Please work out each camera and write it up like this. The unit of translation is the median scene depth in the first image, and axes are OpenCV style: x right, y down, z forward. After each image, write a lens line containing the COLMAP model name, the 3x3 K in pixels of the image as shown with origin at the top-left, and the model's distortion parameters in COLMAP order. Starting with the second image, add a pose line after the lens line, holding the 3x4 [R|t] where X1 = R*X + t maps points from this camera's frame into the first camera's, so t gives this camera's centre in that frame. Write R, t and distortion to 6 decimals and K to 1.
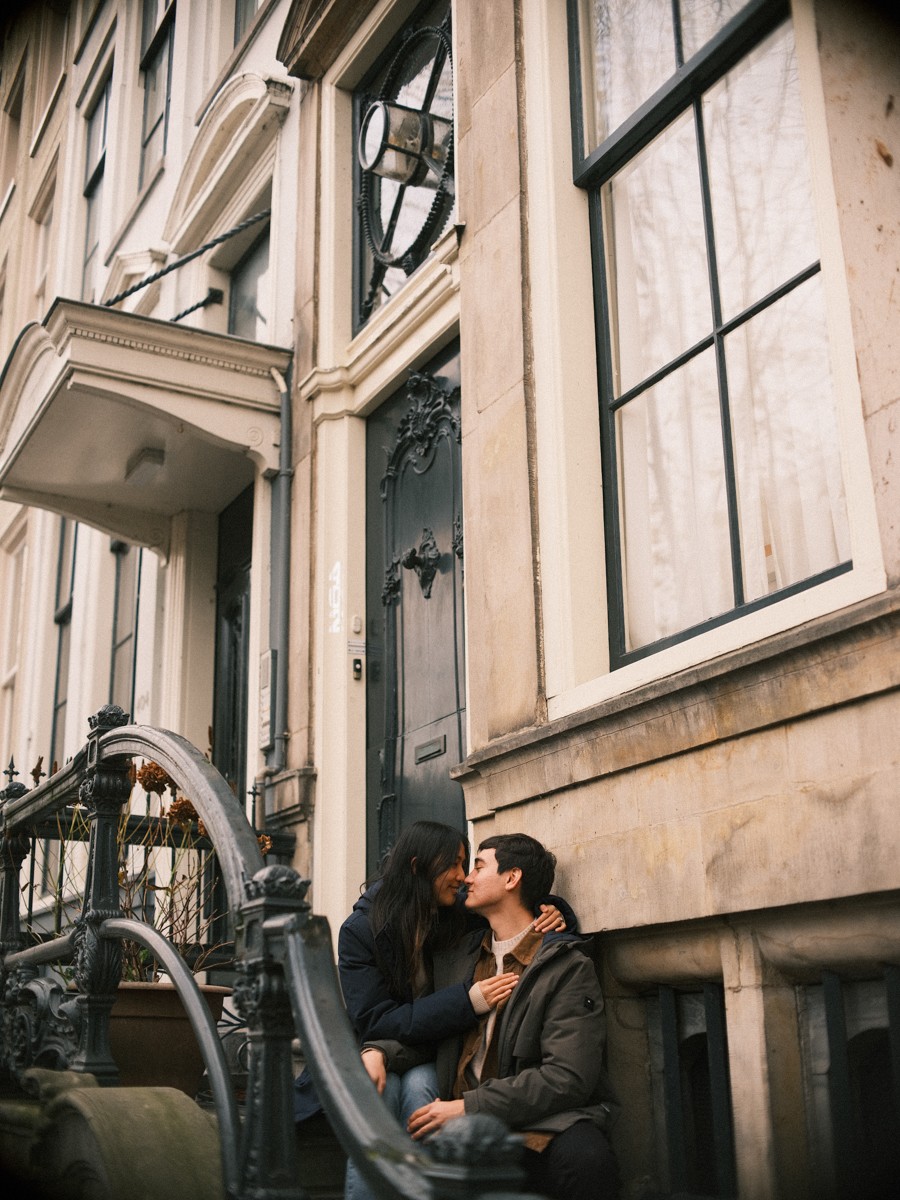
lens RADIAL K [[1437.5, 0, 451.4], [0, 1437.5, 601.9], [0, 0, 1]] dist [-0.167004, 0.183148]
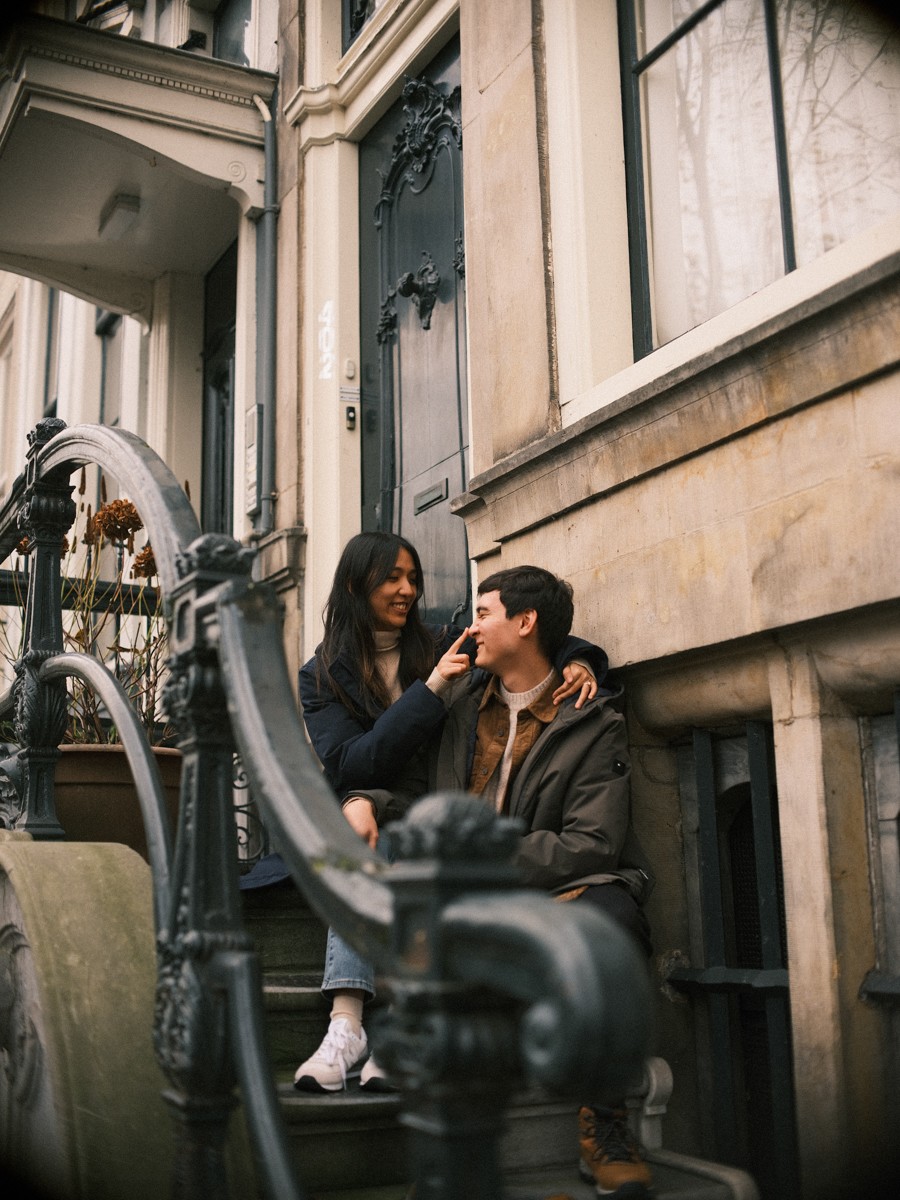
lens RADIAL K [[1437.5, 0, 451.4], [0, 1437.5, 601.9], [0, 0, 1]] dist [-0.167004, 0.183148]
pose [[0.999884, -0.006668, -0.013699, 0.012658], [0.008137, 0.993878, 0.110181, 0.089912], [0.012880, -0.110279, 0.993817, 0.140620]]
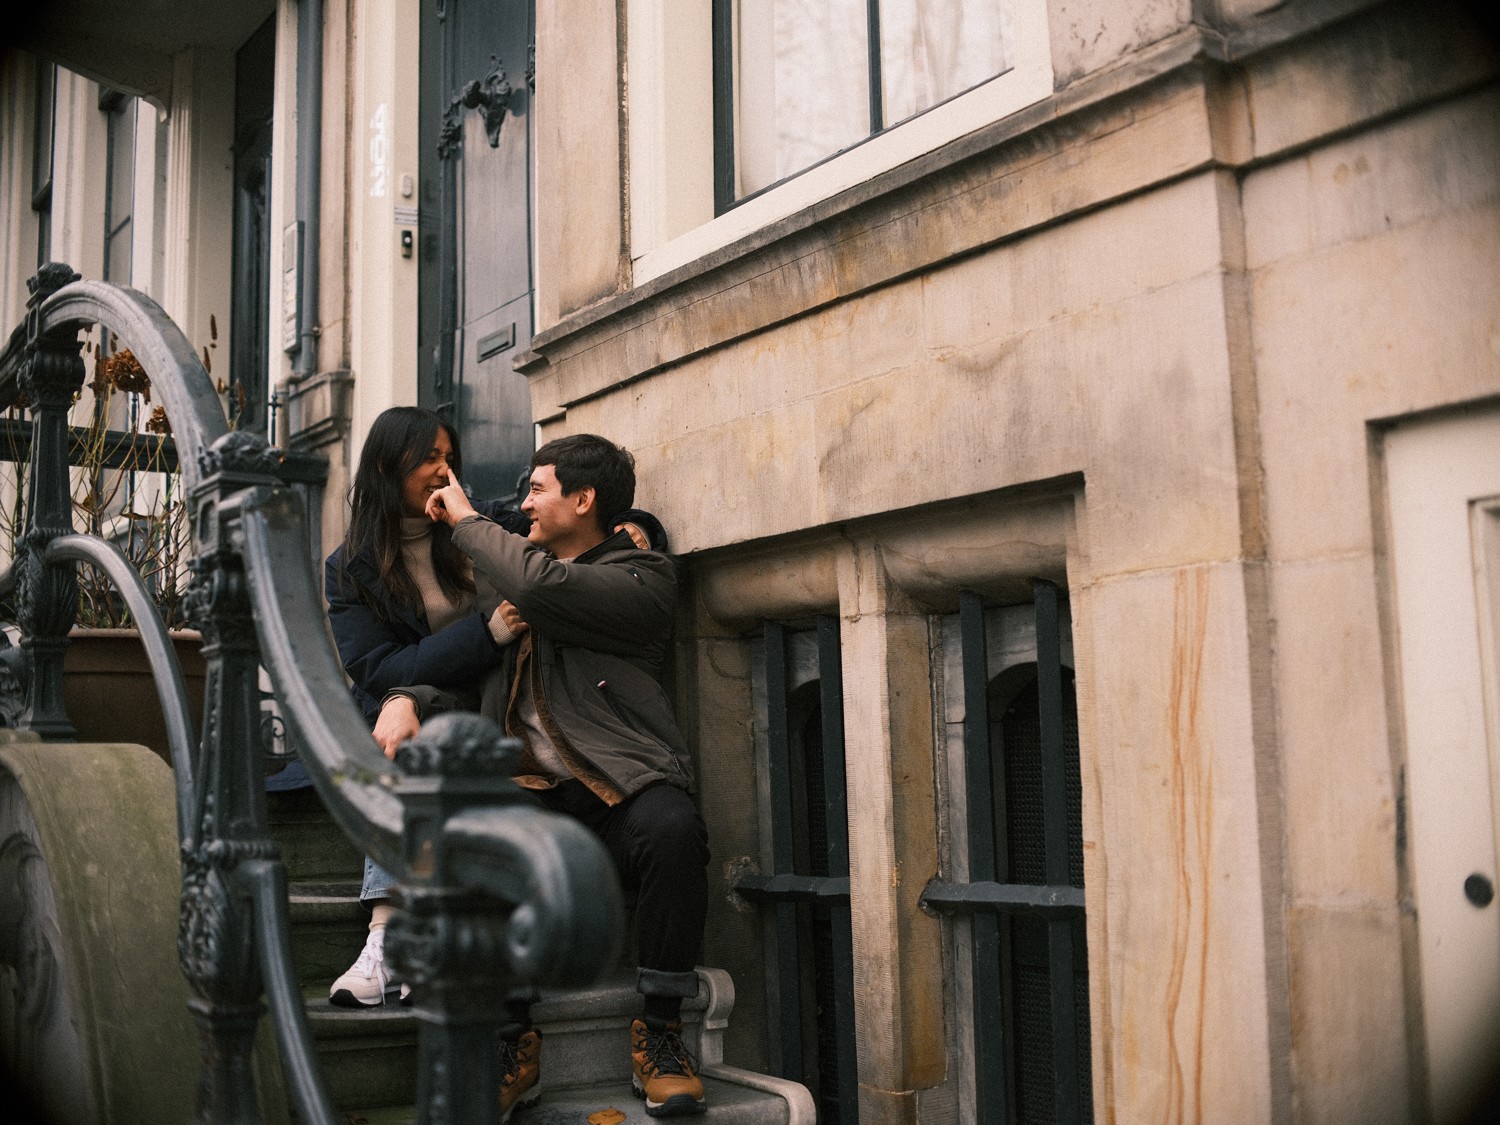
lens RADIAL K [[1796.9, 0, 753.7], [0, 1796.9, 565.8], [0, 0, 1]] dist [-0.167004, 0.183148]
pose [[0.995183, 0.003405, 0.097971, 0.038476], [-0.021879, 0.981902, 0.188124, 0.047049], [-0.095558, -0.189361, 0.977247, 0.025013]]
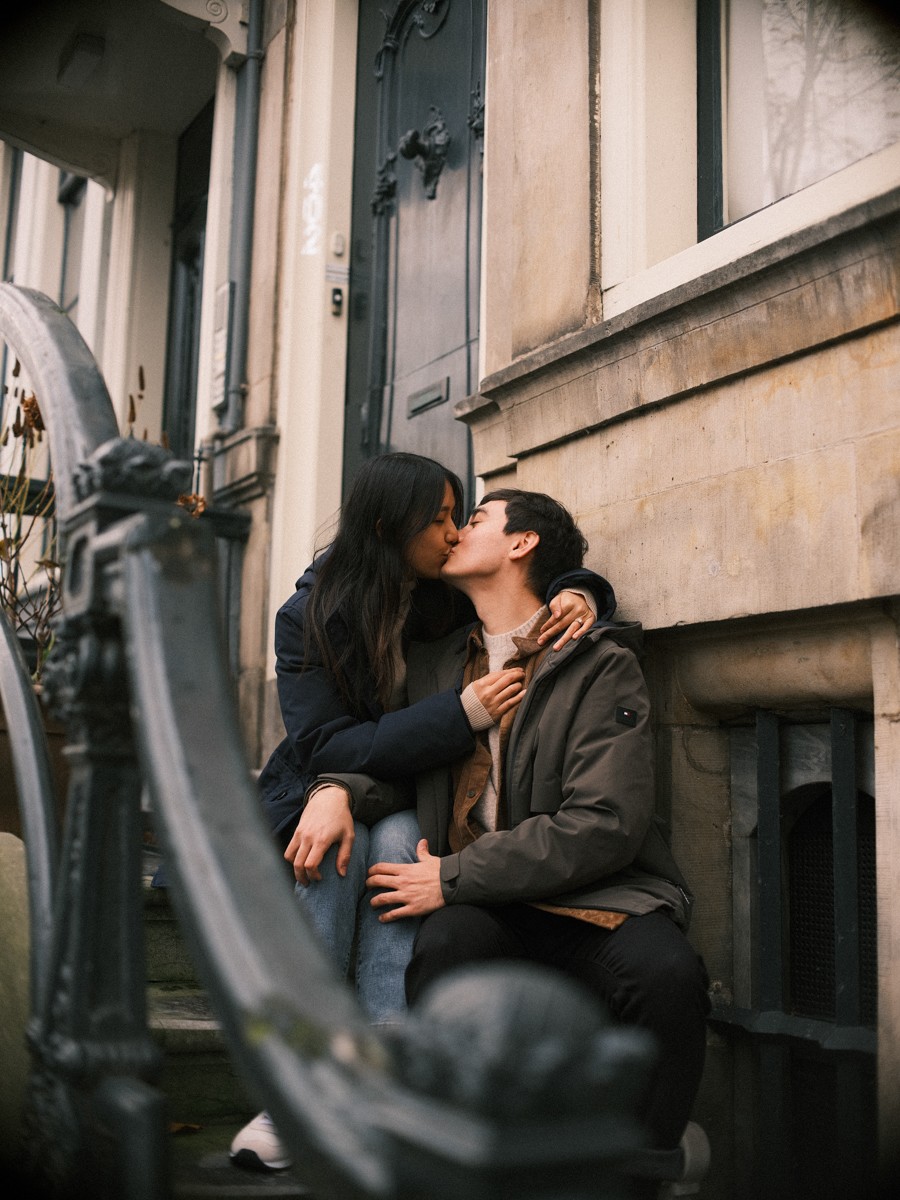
lens RADIAL K [[1446.8, 0, 452.3], [0, 1446.8, 599.2], [0, 0, 1]] dist [-0.175732, 0.194949]
pose [[0.999220, 0.039123, 0.005300, -0.002355], [-0.039449, 0.984035, 0.173549, 0.096990], [0.001575, -0.173623, 0.984811, 0.309665]]
